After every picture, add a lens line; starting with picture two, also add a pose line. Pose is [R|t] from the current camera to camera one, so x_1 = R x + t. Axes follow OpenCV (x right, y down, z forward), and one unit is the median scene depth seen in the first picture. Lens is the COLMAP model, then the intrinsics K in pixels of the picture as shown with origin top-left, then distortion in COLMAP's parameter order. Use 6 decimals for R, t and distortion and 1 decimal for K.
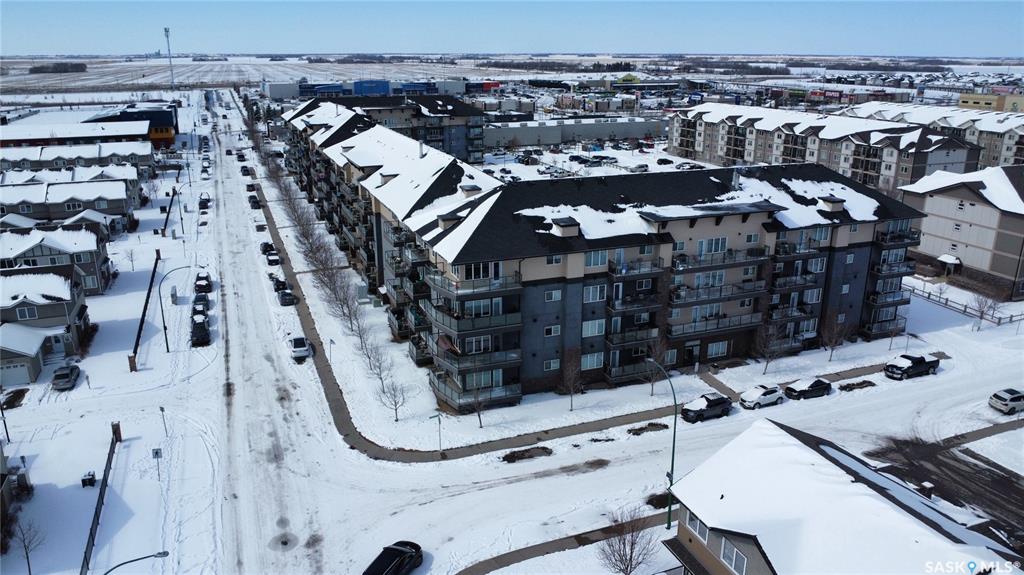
lens RADIAL K [[736.6, 0, 516.0], [0, 736.6, 283.3], [0, 0, 1]] dist [-0.026413, -0.001484]
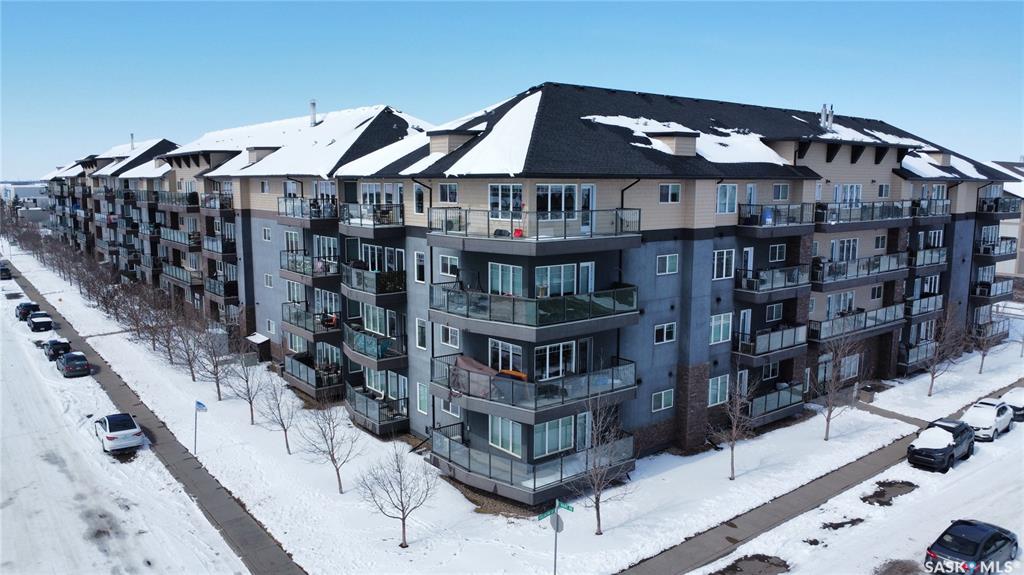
lens RADIAL K [[736.6, 0, 512.2], [0, 736.6, 283.6], [0, 0, 1]] dist [-0.026413, -0.001484]
pose [[0.958689, -0.040480, 0.281560, -0.201640], [0.085509, 0.985053, -0.149529, 0.097583], [-0.271299, 0.167428, 0.947821, 0.508998]]
